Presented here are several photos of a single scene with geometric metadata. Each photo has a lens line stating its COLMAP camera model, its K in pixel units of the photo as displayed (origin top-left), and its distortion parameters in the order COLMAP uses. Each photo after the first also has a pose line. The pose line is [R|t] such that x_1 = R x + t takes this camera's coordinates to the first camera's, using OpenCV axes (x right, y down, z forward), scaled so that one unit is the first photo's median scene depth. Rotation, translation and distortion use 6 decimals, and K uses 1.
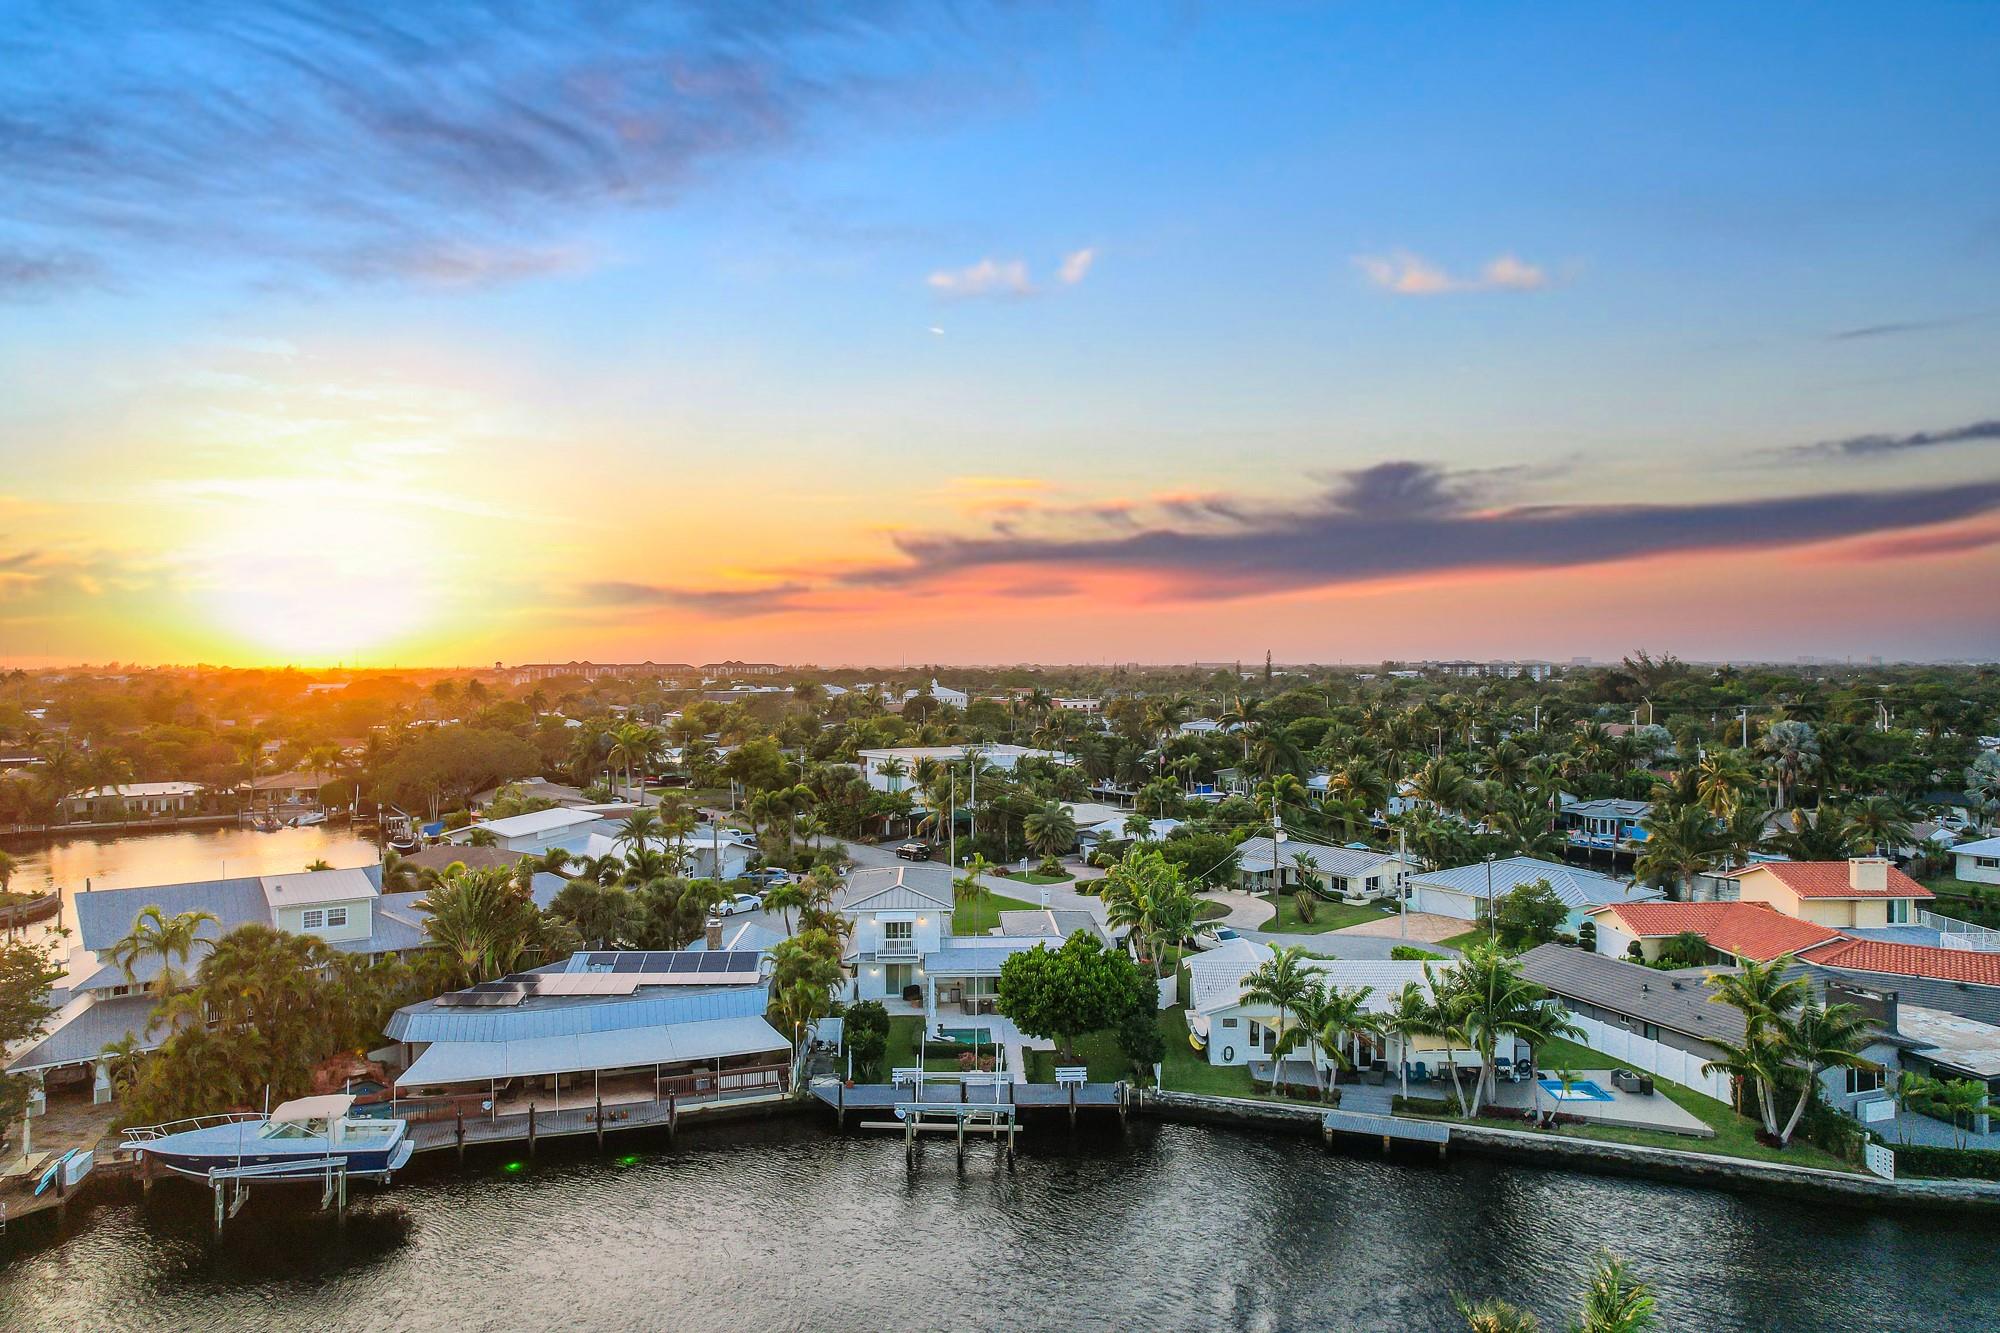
lens RADIAL K [[1294.8, 0, 1006.3], [0, 1294.8, 655.1], [0, 0, 1]] dist [-0.090608, 0.088448]
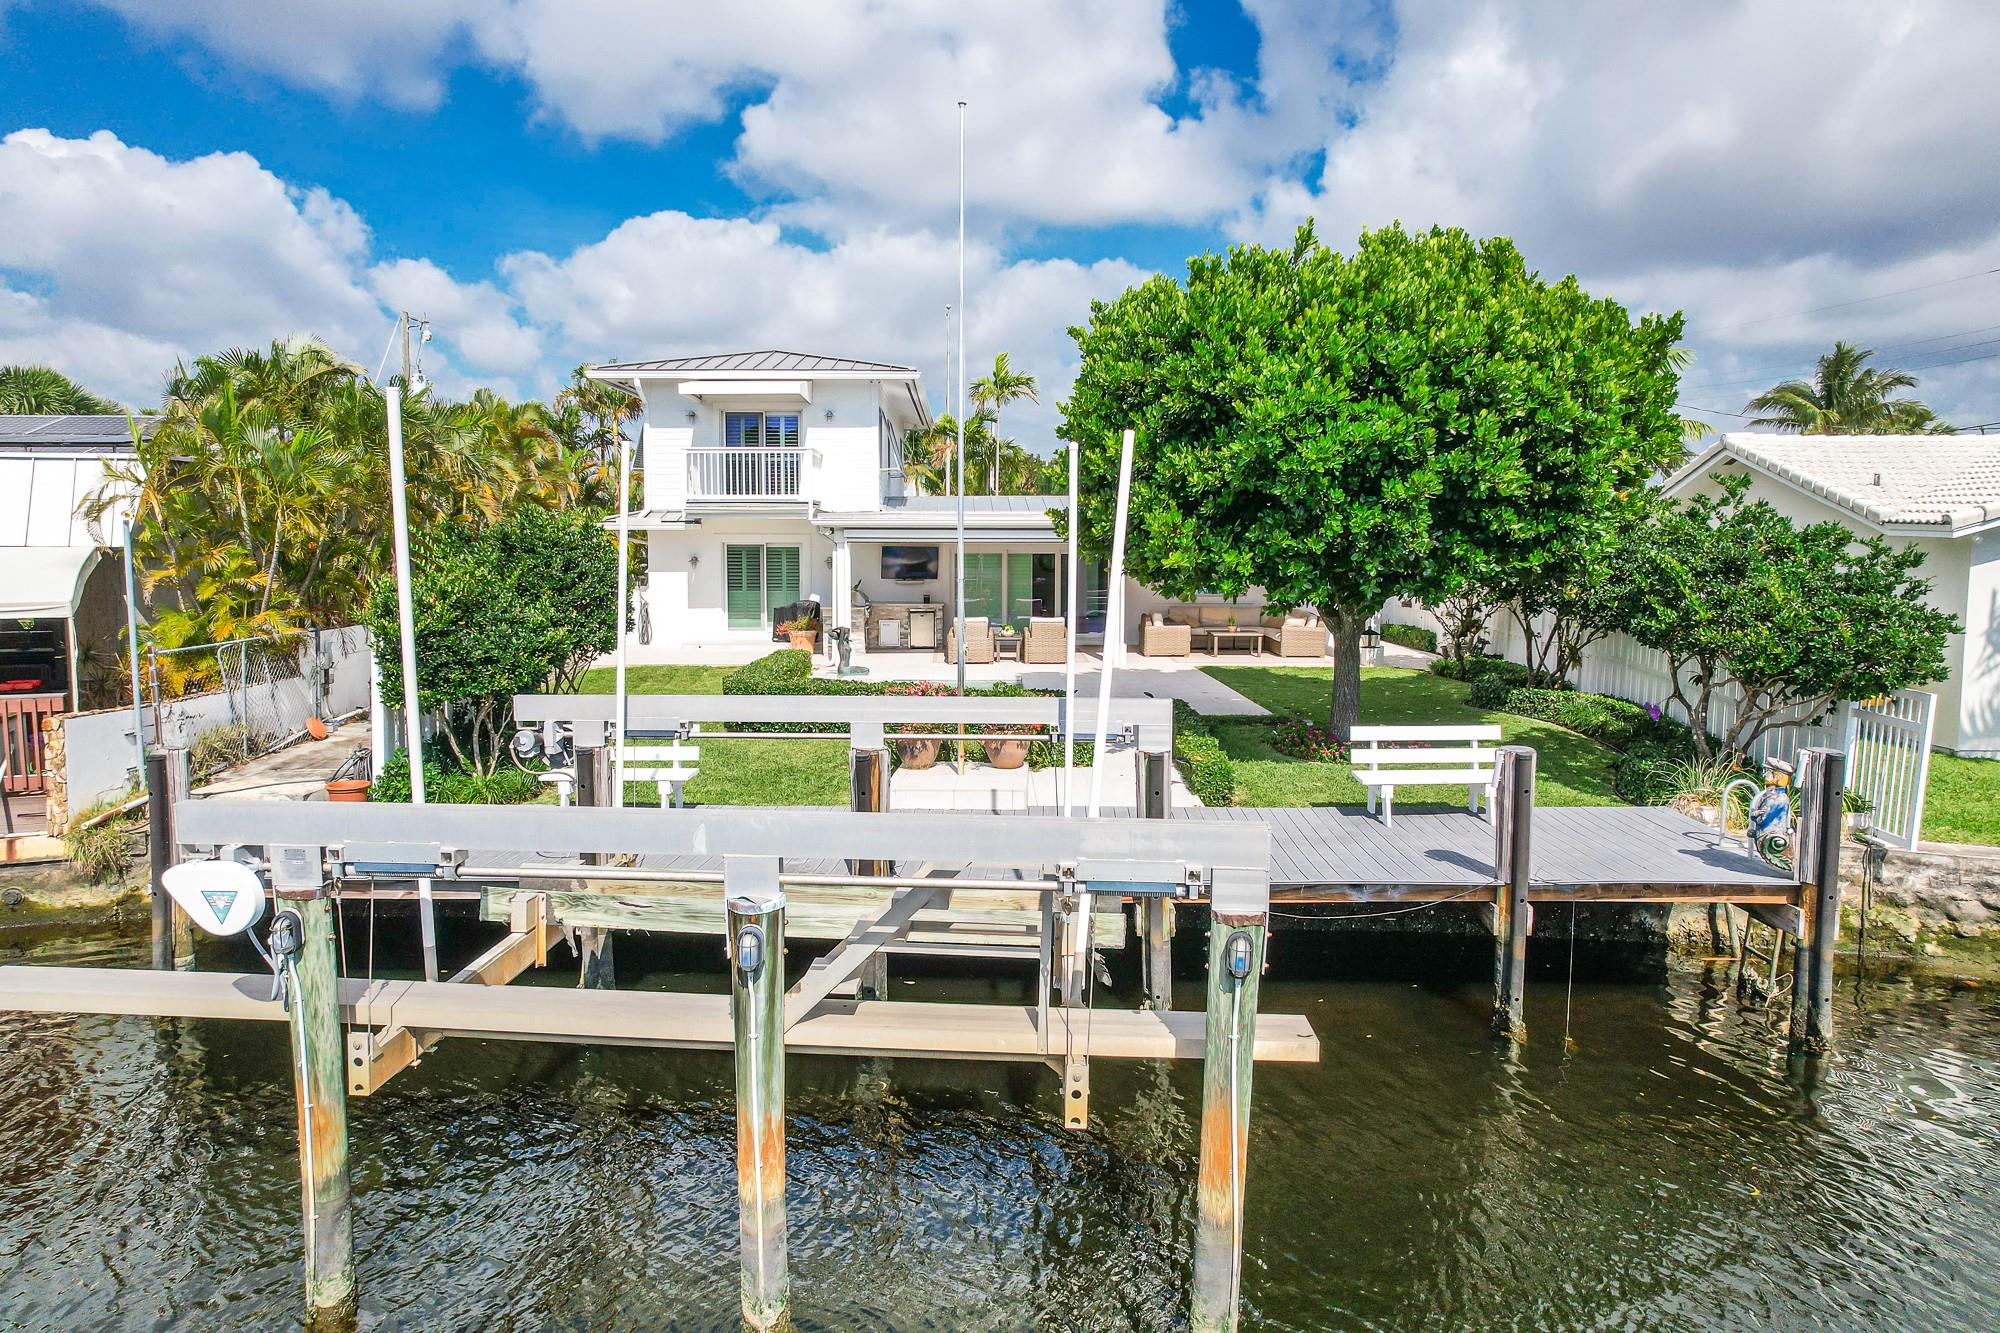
lens RADIAL K [[1294.8, 0, 1006.3], [0, 1294.8, 655.1], [0, 0, 1]] dist [-0.090608, 0.088448]
pose [[0.999740, 0.008660, -0.021100, -0.011550], [-0.006558, 0.995190, 0.097740, 0.293334], [0.021845, -0.097576, 0.994988, 0.804502]]
